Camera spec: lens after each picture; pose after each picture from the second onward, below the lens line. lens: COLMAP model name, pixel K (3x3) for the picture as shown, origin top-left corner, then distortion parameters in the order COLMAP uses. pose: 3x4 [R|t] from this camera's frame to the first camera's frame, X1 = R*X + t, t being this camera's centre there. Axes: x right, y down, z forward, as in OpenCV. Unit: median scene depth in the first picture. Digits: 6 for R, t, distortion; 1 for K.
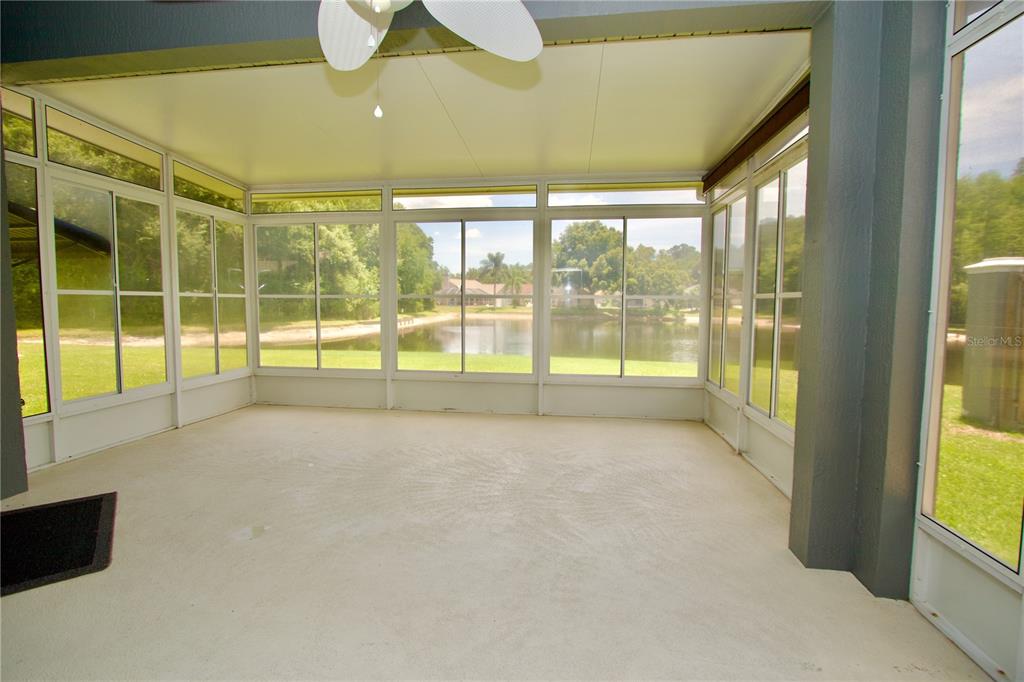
lens RADIAL K [[473.0, 0, 503.5], [0, 473.0, 331.4], [0, 0, 1]] dist [-0.016817, 0.001554]
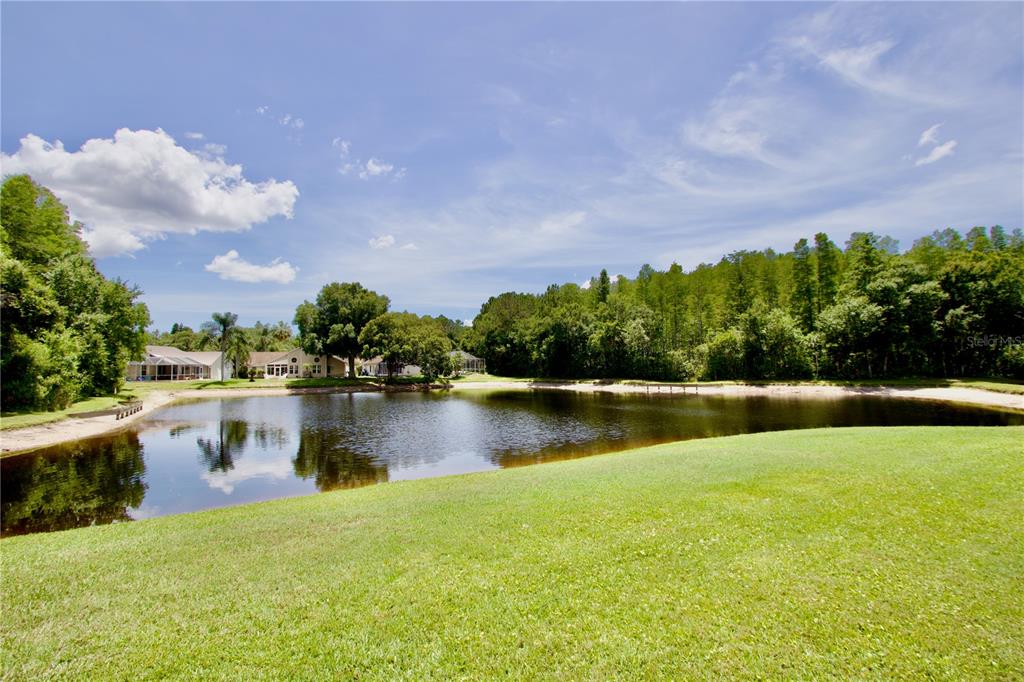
lens RADIAL K [[471.7, 0, 505.2], [0, 471.7, 336.7], [0, 0, 1]] dist [-0.028896, 0.007378]
pose [[0.796111, 0.017175, 0.604907, -0.142362], [0.062448, 0.991929, -0.110351, -0.011844], [-0.601920, 0.125627, 0.788613, 0.122586]]
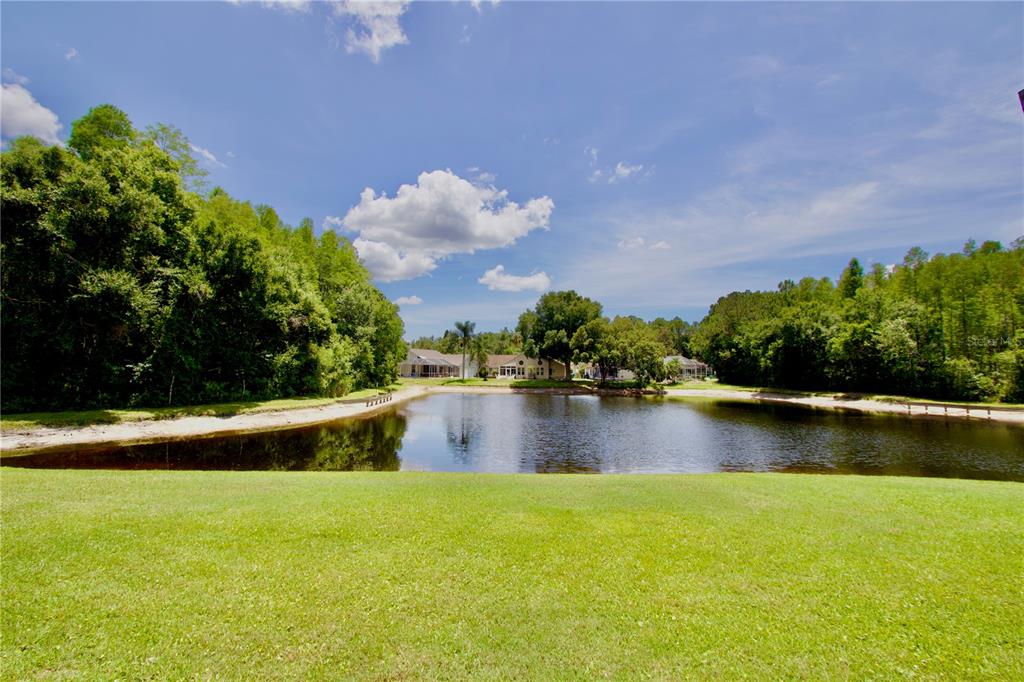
lens RADIAL K [[471.7, 0, 505.2], [0, 471.7, 336.7], [0, 0, 1]] dist [-0.028896, 0.007378]
pose [[0.990698, 0.011891, 0.135562, -0.079633], [0.006339, 0.991061, -0.133258, -0.012575], [-0.135935, 0.132878, 0.981766, 0.077705]]
